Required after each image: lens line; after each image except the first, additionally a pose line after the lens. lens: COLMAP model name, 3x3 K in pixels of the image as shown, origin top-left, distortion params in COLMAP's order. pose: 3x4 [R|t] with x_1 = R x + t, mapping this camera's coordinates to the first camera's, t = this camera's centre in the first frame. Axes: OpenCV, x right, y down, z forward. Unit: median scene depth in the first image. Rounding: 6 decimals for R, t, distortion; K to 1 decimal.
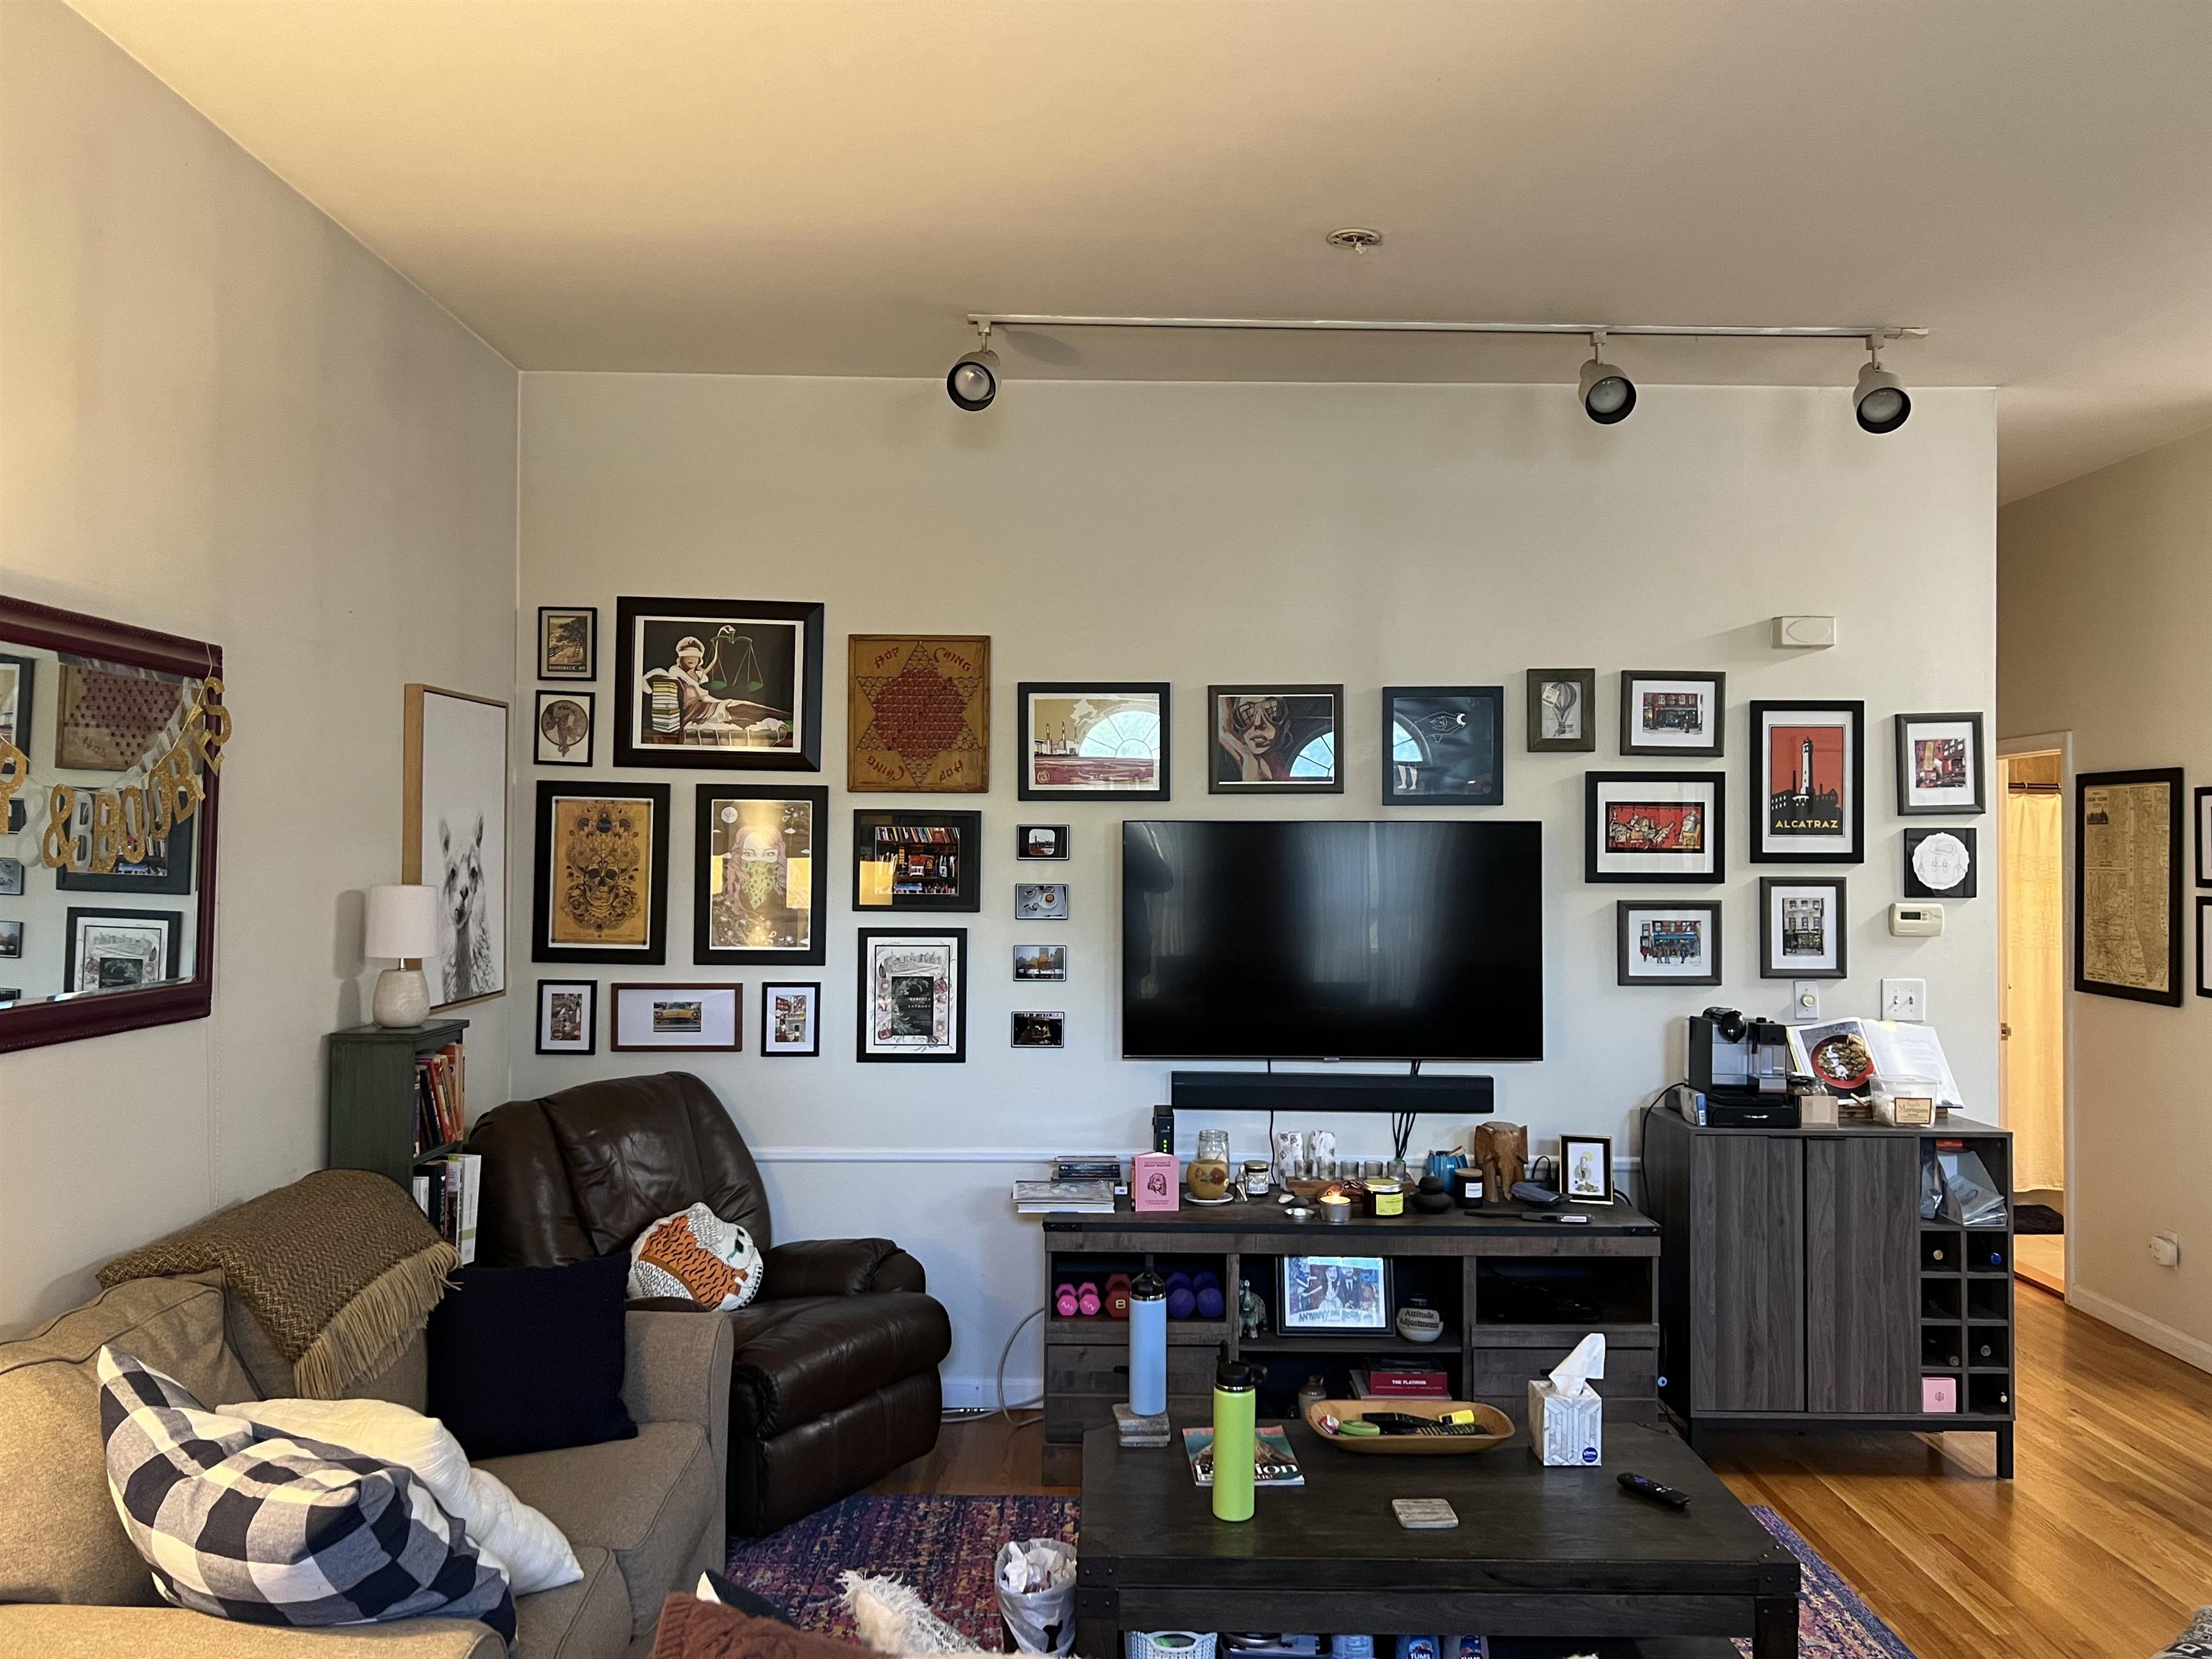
lens RADIAL K [[1663.6, 0, 1115.6], [0, 1663.6, 824.5], [0, 0, 1]] dist [0.065572, -0.103243]
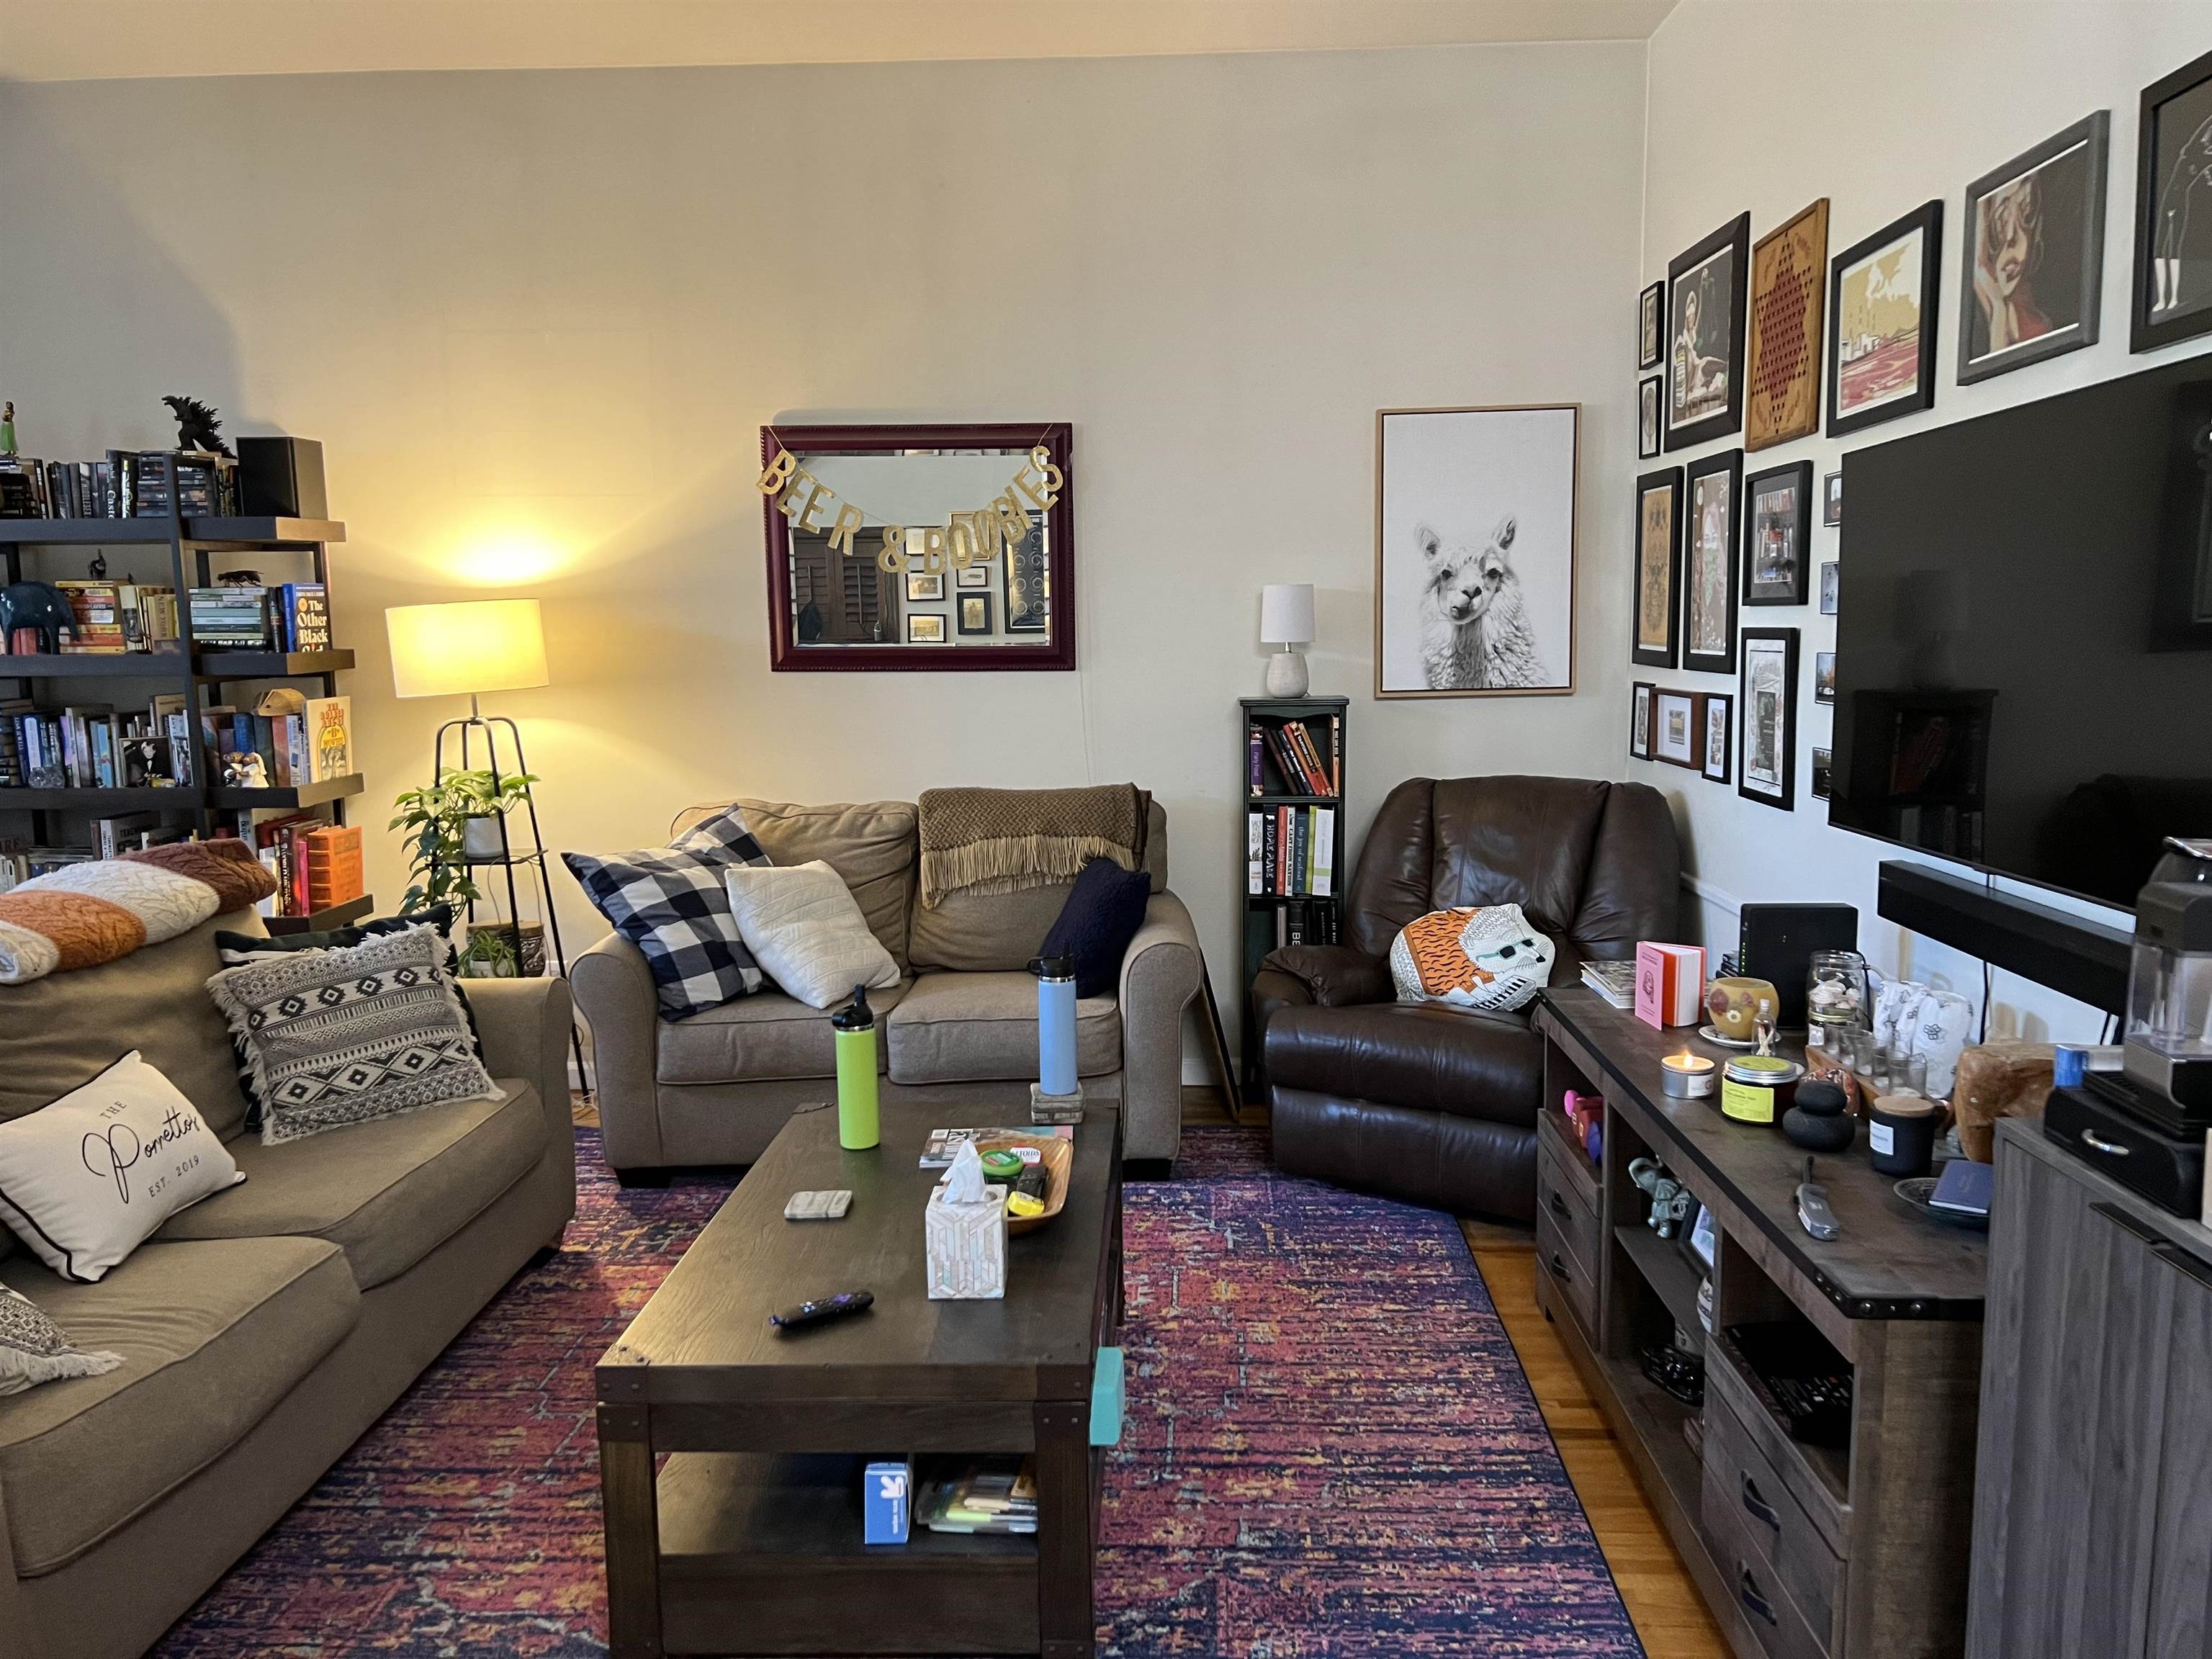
lens RADIAL K [[1655.7, 0, 1111.7], [0, 1655.7, 822.2], [0, 0, 1]] dist [0.118661, -0.155708]
pose [[-0.050472, 0.109532, -0.992701, 0.662213], [0.027469, 0.993744, 0.108251, 0.059518], [0.998348, -0.021805, -0.053165, 0.740186]]
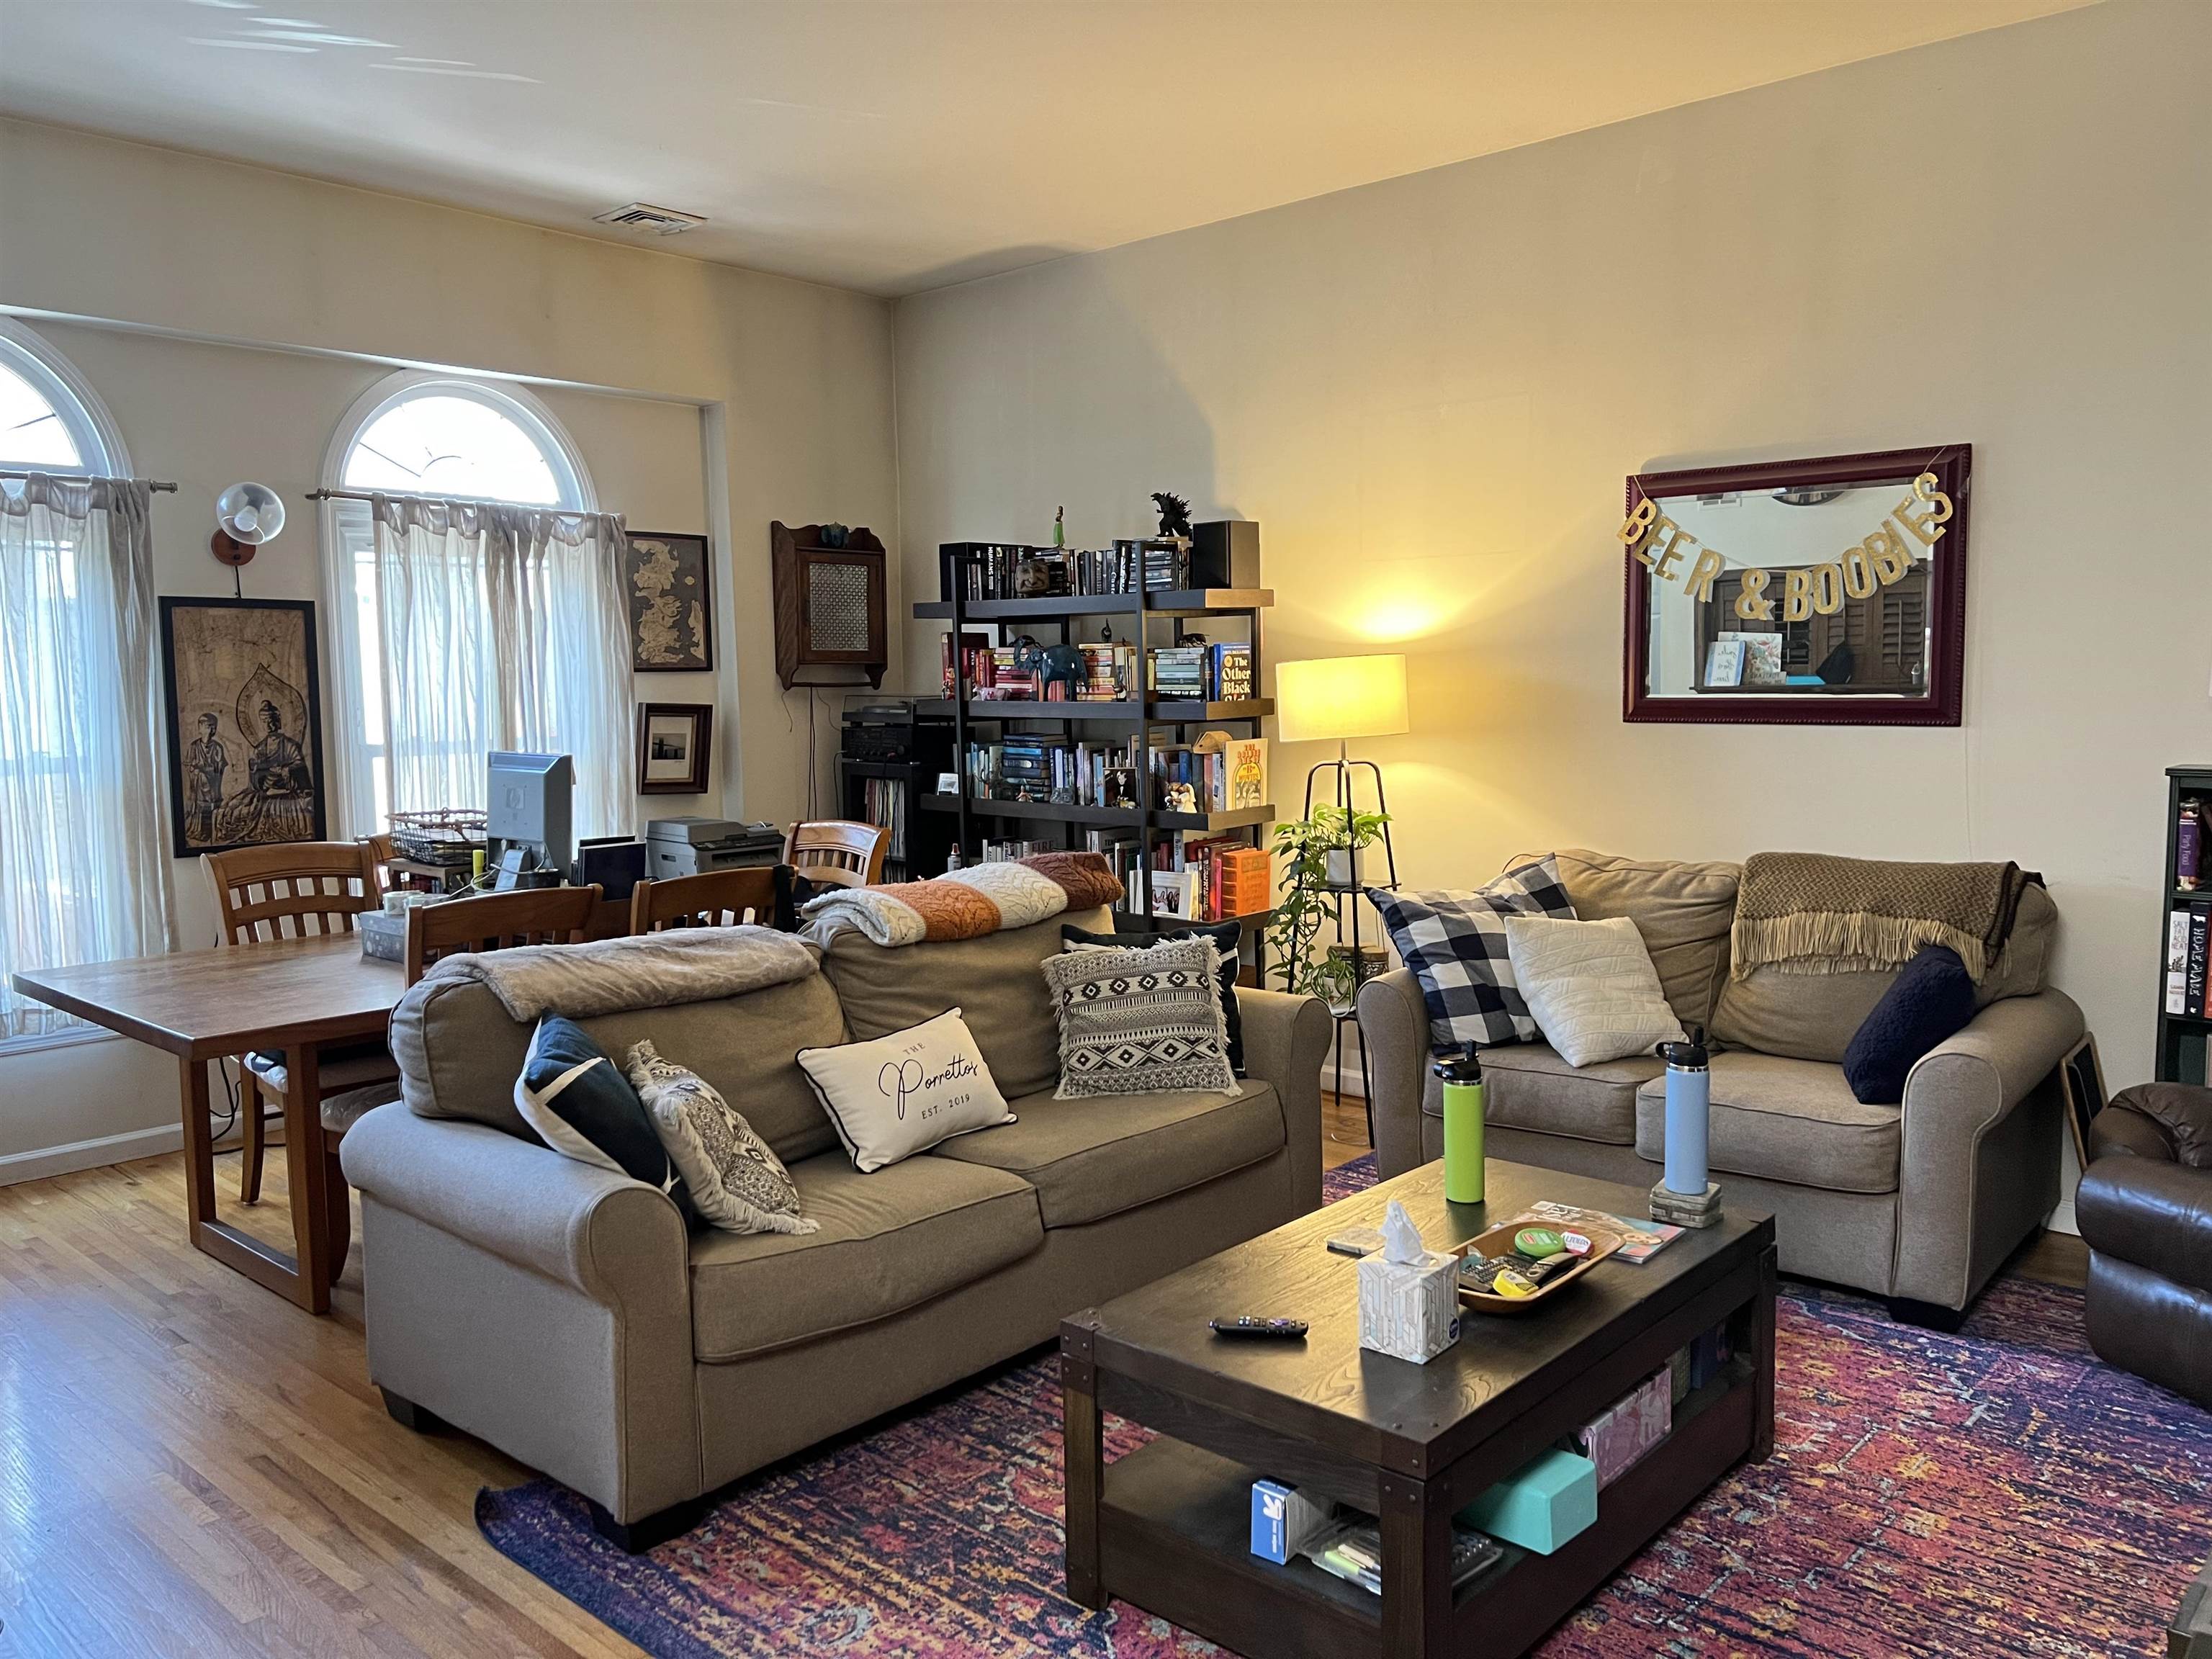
lens RADIAL K [[1646.7, 0, 1108.8], [0, 1646.7, 840.5], [0, 0, 1]] dist [0.087272, -0.104701]
pose [[-0.678562, 0.072173, -0.730989, 0.598922], [0.017160, 0.996447, 0.082453, 0.055514], [0.734343, 0.043405, -0.677390, 0.935944]]
